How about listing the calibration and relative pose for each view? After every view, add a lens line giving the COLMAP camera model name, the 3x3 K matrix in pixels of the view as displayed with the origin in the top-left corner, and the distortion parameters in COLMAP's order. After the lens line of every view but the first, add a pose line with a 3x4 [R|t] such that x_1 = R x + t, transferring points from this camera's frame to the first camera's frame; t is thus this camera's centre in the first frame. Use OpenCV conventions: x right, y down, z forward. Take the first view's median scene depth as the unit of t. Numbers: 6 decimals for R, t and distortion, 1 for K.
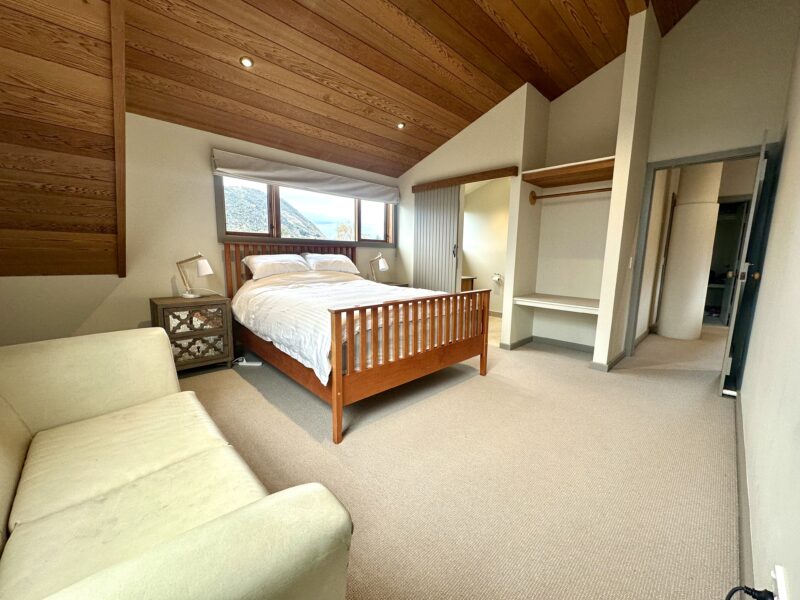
lens RADIAL K [[315.5, 0, 400.0], [0, 315.5, 300.0], [0, 0, 1]] dist [-0.000155, 0.000079]
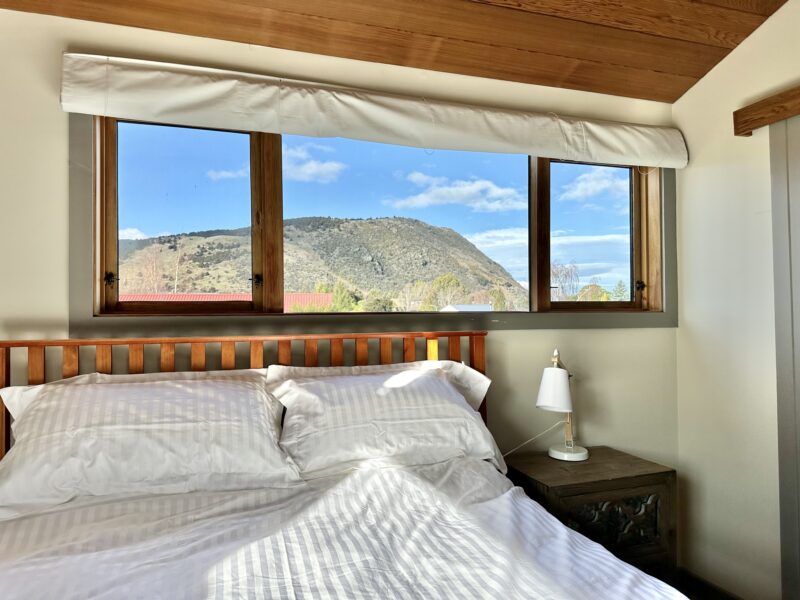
lens RADIAL K [[564.4, 0, 400.0], [0, 564.4, 300.0], [0, 0, 1]] dist [0.087755, -0.119583]
pose [[0.901245, -0.029359, -0.432315, -0.014977], [-0.044701, 0.986079, -0.160154, -0.113149], [0.430999, 0.163662, 0.887387, 0.500273]]
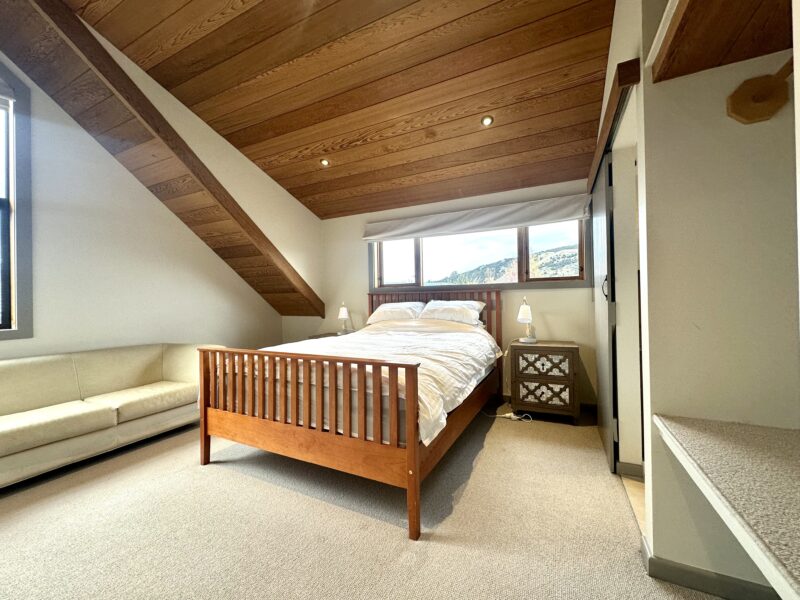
lens RADIAL K [[320.9, 0, 400.0], [0, 320.9, 300.0], [0, 0, 1]] dist [0.010397, 0.000053]
pose [[0.335364, -0.021966, -0.941832, 0.548322], [-0.115227, 0.991266, -0.064149, -0.072631], [0.935015, 0.130038, 0.329904, 0.560496]]
